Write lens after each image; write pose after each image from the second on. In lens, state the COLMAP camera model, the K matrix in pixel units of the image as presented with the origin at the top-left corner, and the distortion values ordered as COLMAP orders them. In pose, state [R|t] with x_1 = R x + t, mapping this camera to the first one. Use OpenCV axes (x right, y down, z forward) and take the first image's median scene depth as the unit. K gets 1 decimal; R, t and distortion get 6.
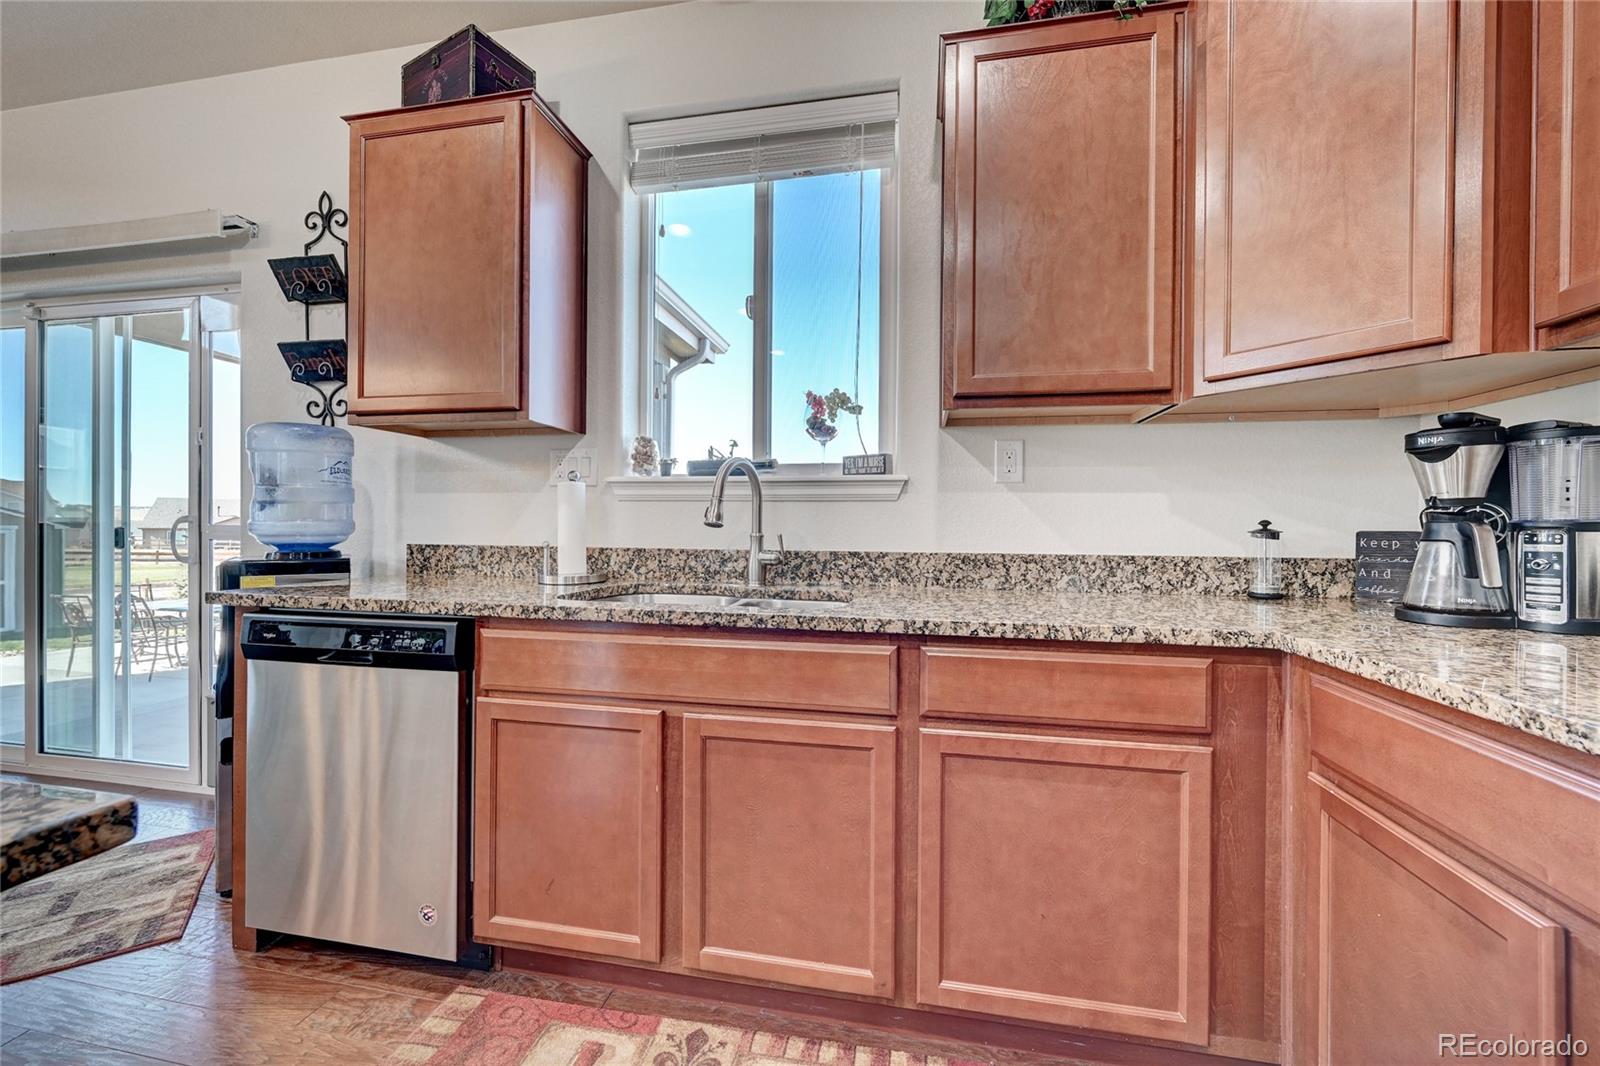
lens RADIAL K [[624.9, 0, 797.8], [0, 624.9, 530.2], [0, 0, 1]] dist [-0.000993, -0.000556]
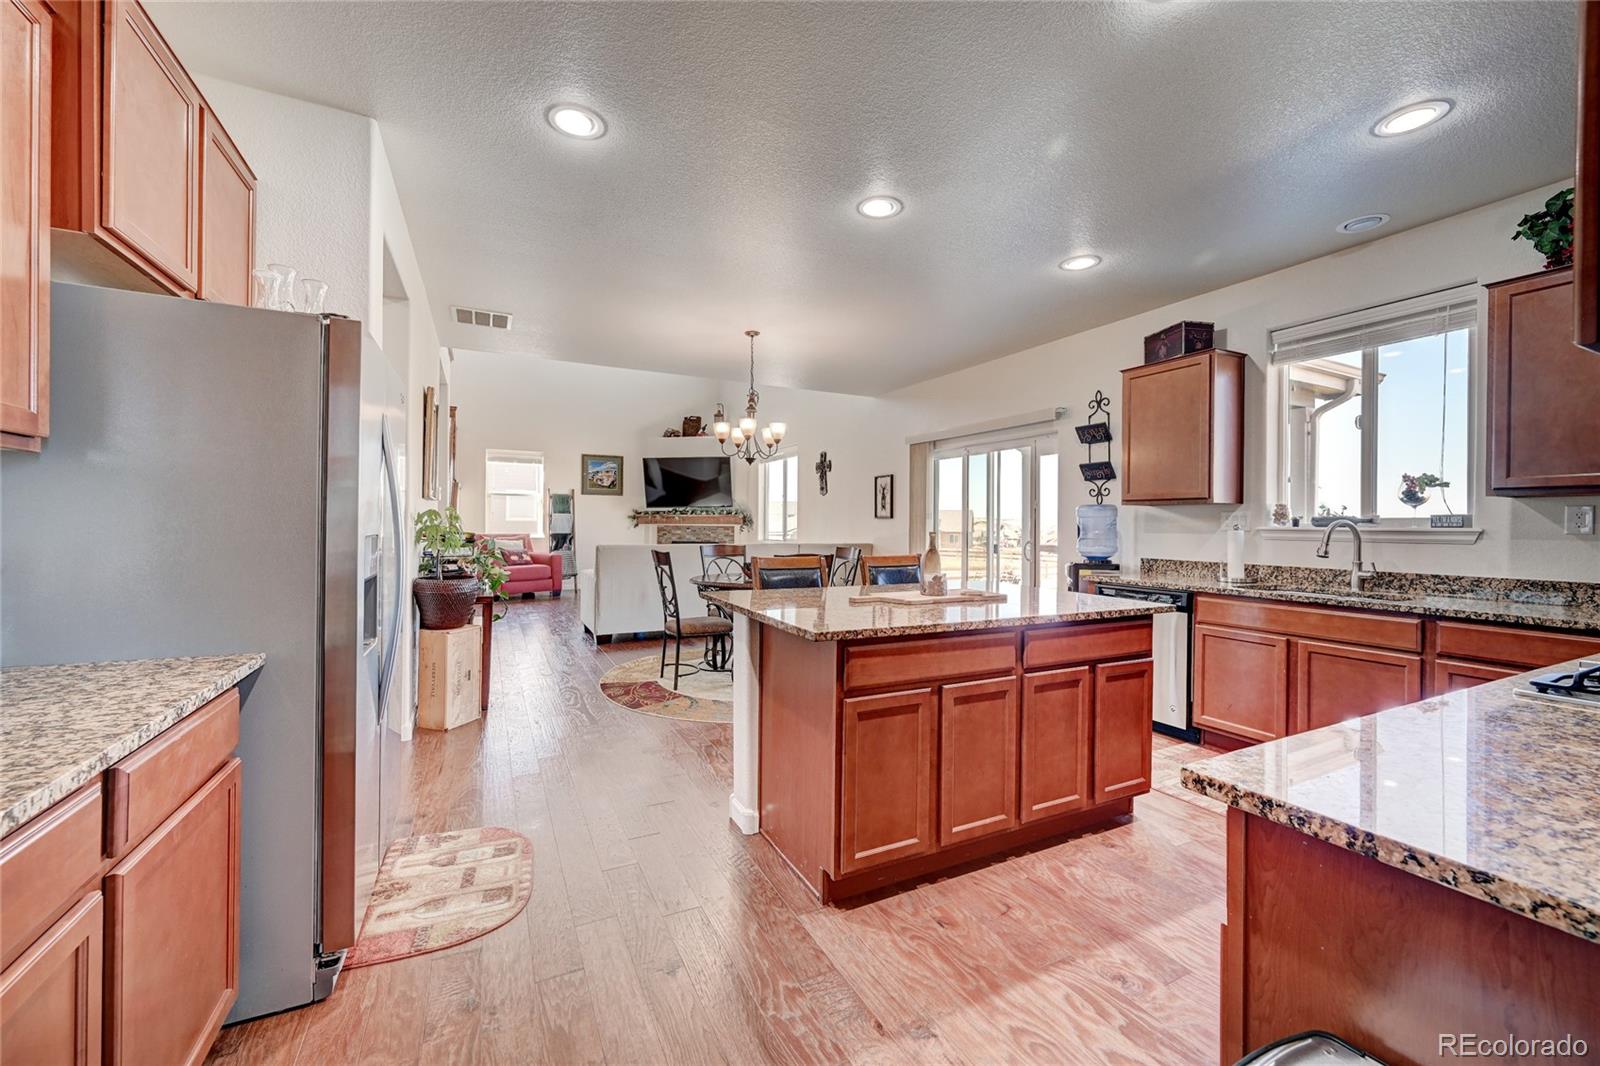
lens RADIAL K [[624.9, 0, 798.6], [0, 624.9, 525.5], [0, 0, 1]] dist [-0.000993, -0.000556]
pose [[0.610163, -0.001528, -0.792274, 0.367746], [-0.007229, 0.999946, -0.007496, -0.070554], [0.792243, 0.010301, 0.610119, -1.330250]]
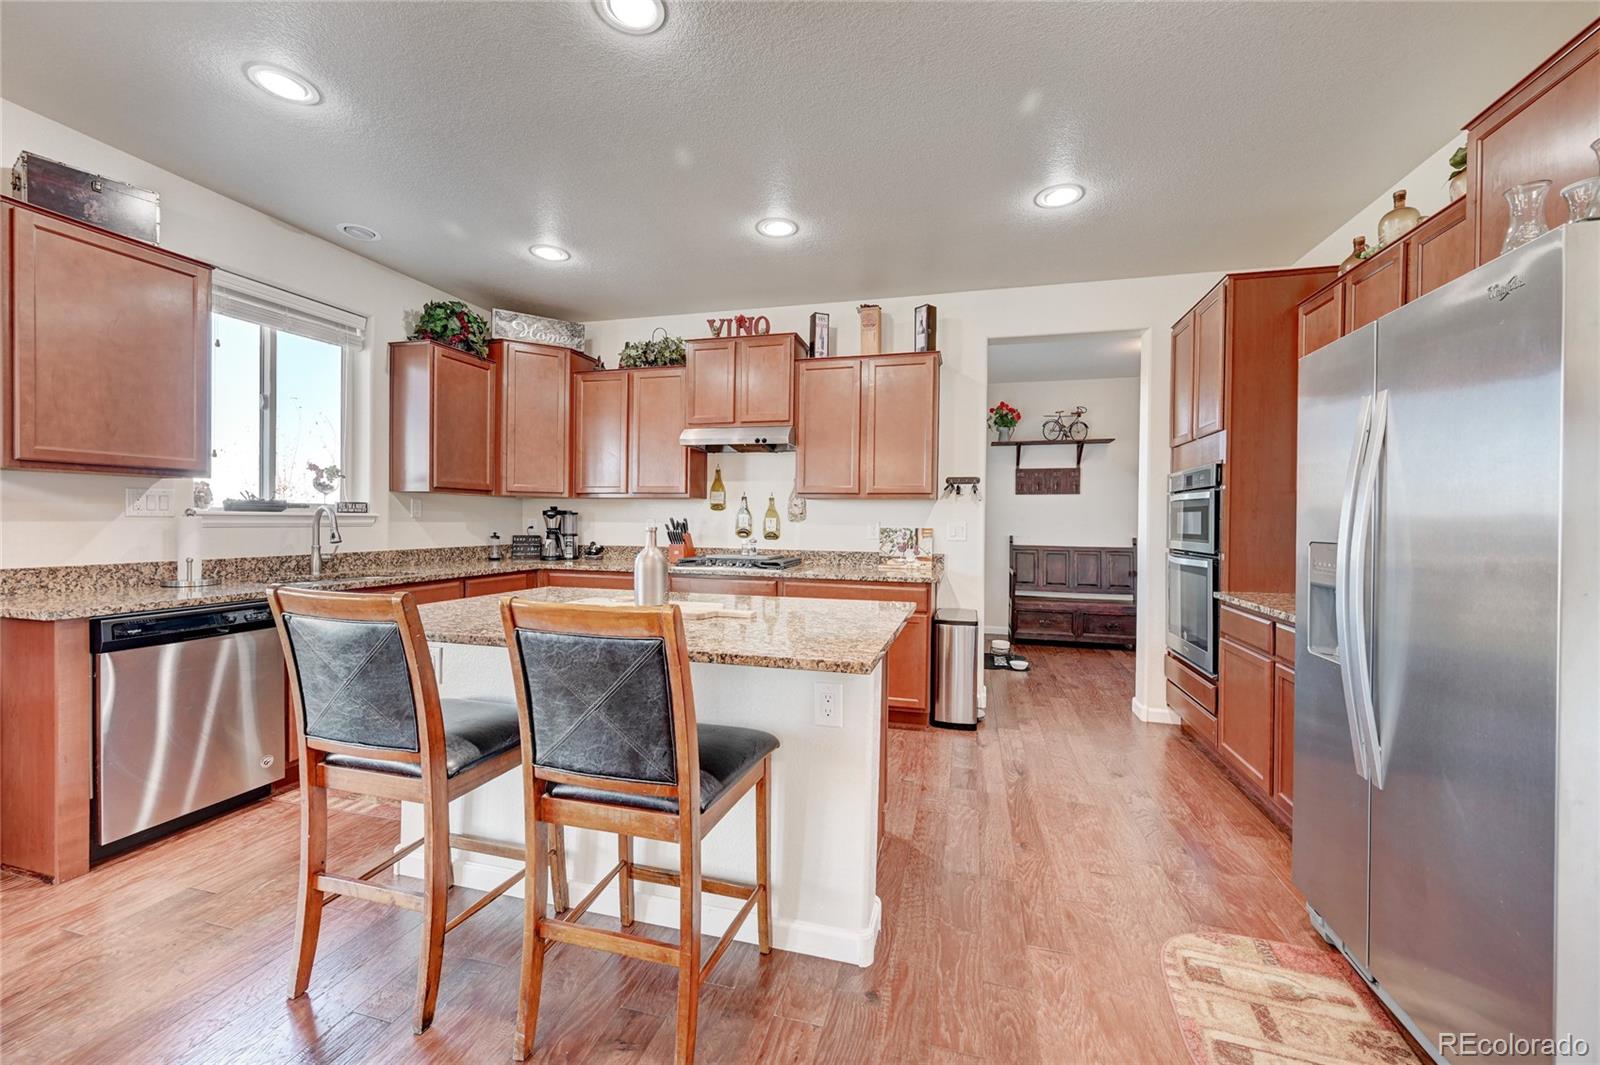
lens RADIAL K [[630.3, 0, 808.4], [0, 630.3, 528.0], [0, 0, 1]] dist [0.000646, 0.000029]
pose [[0.058959, -0.019585, 0.998068, -1.799073], [-0.006116, 0.999782, 0.019980, -0.090262], [-0.998242, -0.007282, 0.058826, -0.534162]]
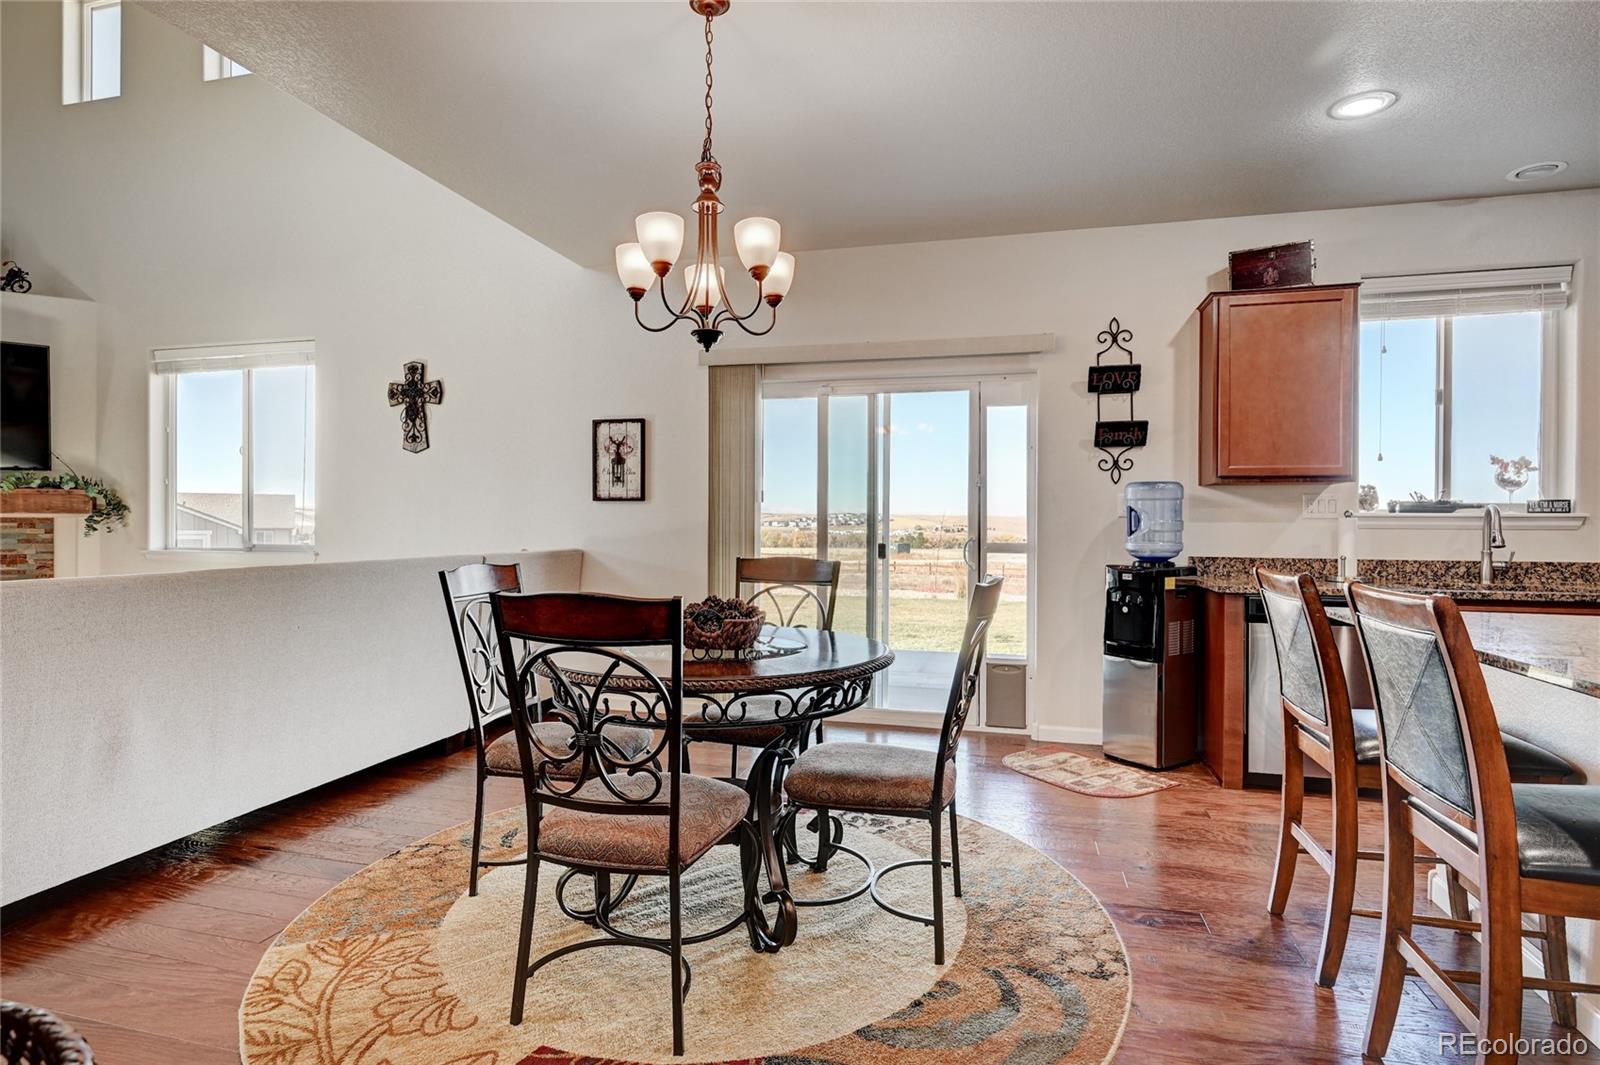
lens RADIAL K [[802.0, 0, 790.4], [0, 802.0, 523.5], [0, 0, 1]] dist [-0.000556, 0.000278]
pose [[0.997996, -0.003317, -0.063190, -1.691903], [0.003144, 0.999991, -0.002837, -0.063094], [0.063199, 0.002633, 0.997997, -1.138818]]
